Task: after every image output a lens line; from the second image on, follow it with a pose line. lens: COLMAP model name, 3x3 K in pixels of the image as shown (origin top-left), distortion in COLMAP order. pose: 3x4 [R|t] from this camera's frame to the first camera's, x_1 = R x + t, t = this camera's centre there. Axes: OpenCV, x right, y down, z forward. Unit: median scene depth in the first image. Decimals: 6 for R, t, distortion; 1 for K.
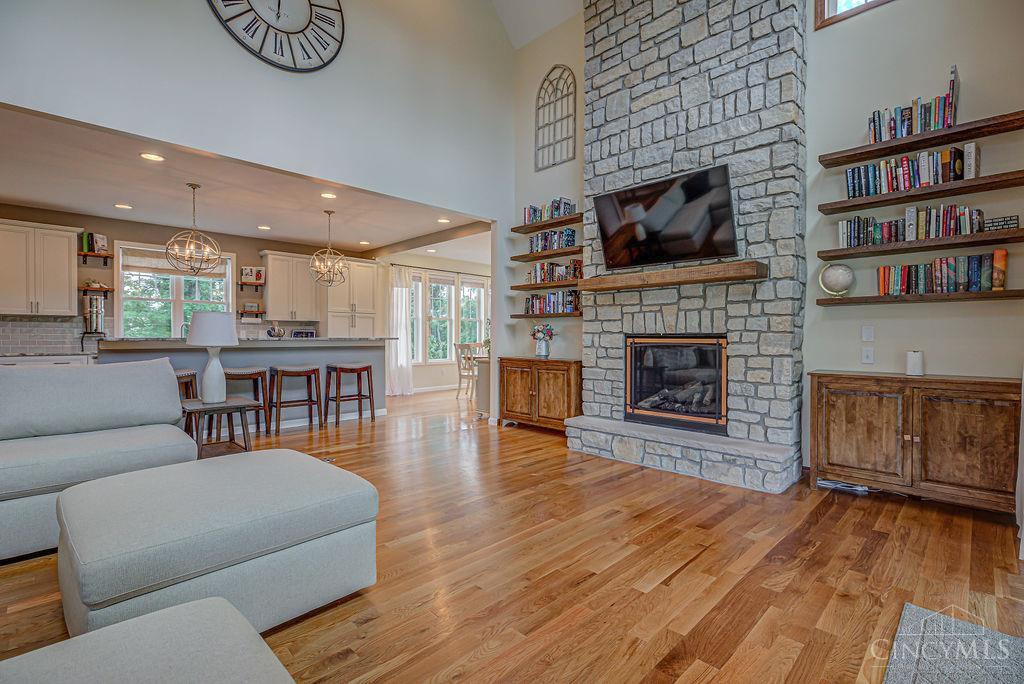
lens RADIAL K [[469.1, 0, 515.3], [0, 469.1, 339.4], [0, 0, 1]] dist [-0.006102, -0.000948]
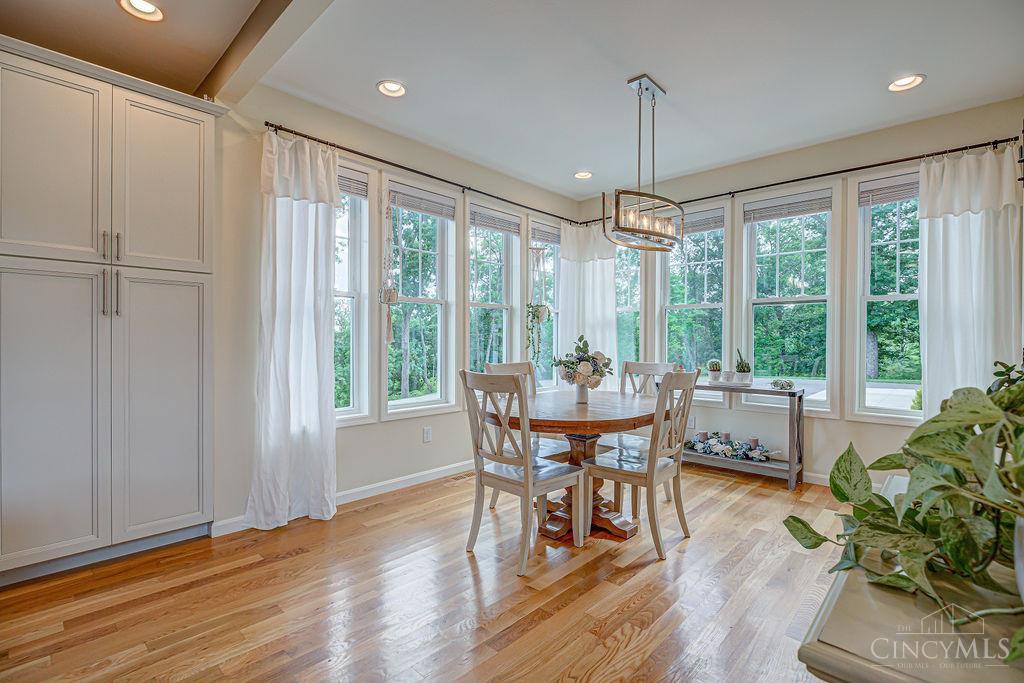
lens RADIAL K [[469.1, 0, 508.9], [0, 469.1, 343.2], [0, 0, 1]] dist [-0.006102, -0.000948]
pose [[0.999992, -0.004037, 0.000324, -0.090666], [0.004037, 0.999989, -0.002258, -0.006002], [-0.000315, 0.002259, 0.999997, 0.641913]]
